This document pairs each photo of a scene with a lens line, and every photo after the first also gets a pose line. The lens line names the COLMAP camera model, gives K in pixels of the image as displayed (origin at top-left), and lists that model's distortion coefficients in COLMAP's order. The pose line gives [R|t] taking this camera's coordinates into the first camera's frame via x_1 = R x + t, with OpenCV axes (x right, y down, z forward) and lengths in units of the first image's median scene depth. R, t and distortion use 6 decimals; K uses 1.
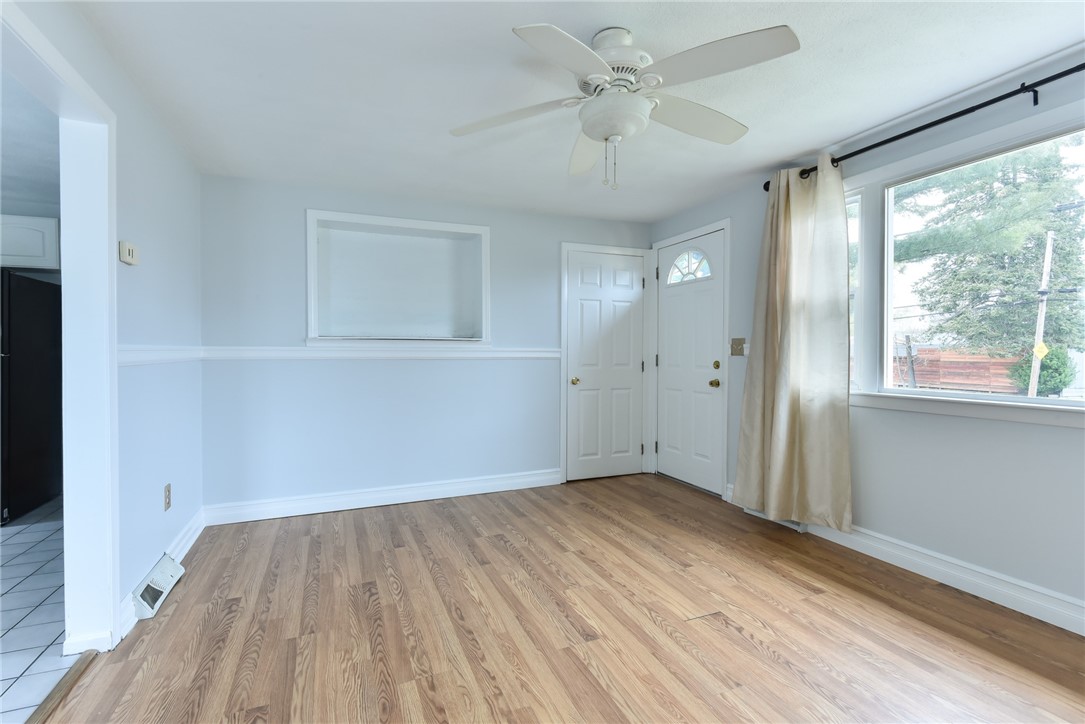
lens RADIAL K [[491.9, 0, 534.0], [0, 491.9, 356.2], [0, 0, 1]] dist [0.002037, -0.000202]
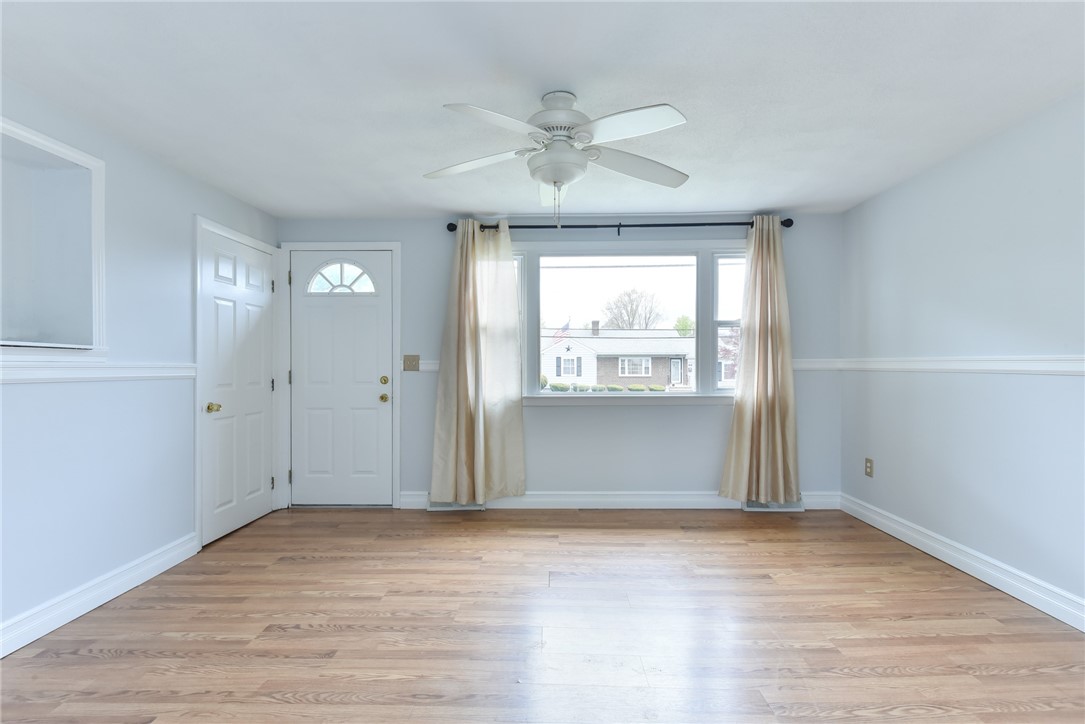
lens RADIAL K [[500.5, 0, 542.3], [0, 500.5, 364.6], [0, 0, 1]] dist [0.002948, -0.007316]
pose [[0.394768, 0.002066, 0.918779, -0.586851], [0.009092, 0.999940, -0.006155, -0.006614], [-0.918736, 0.010783, 0.394725, 0.356271]]
